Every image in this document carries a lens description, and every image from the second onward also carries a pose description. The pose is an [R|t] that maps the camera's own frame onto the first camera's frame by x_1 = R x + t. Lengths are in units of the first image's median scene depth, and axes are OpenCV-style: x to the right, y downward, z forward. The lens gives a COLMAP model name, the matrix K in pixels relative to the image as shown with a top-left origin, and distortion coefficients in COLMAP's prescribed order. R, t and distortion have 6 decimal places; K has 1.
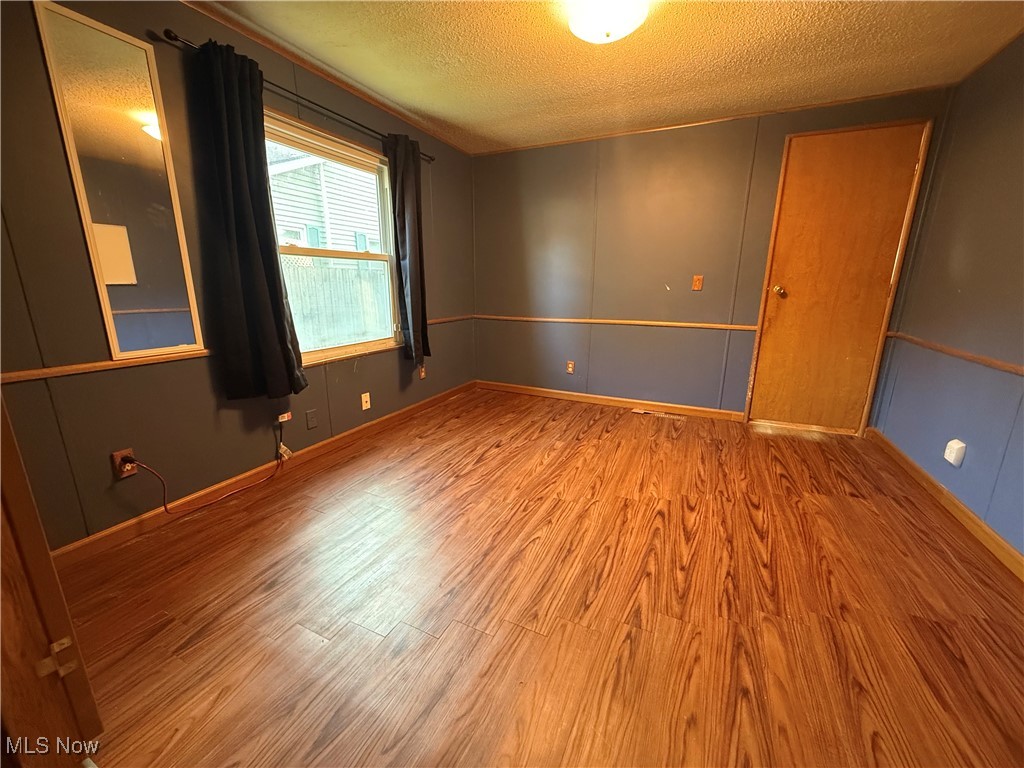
lens RADIAL K [[411.3, 0, 507.9], [0, 411.3, 384.3], [0, 0, 1]] dist [0.001137, 0.000640]
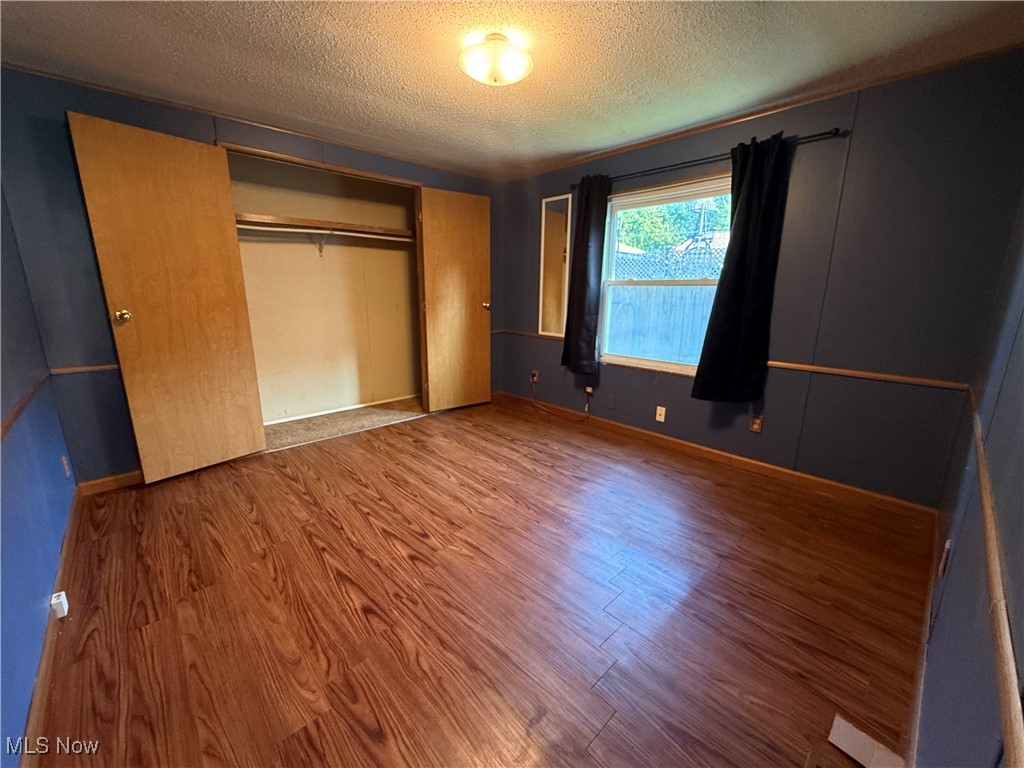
lens RADIAL K [[411.3, 0, 507.9], [0, 411.3, 384.3], [0, 0, 1]] dist [0.001137, 0.000640]
pose [[-0.370886, 0.202296, -0.906377, 1.217175], [-0.230092, 0.925539, 0.300725, -0.416750], [0.899723, 0.320085, -0.296723, 1.451003]]
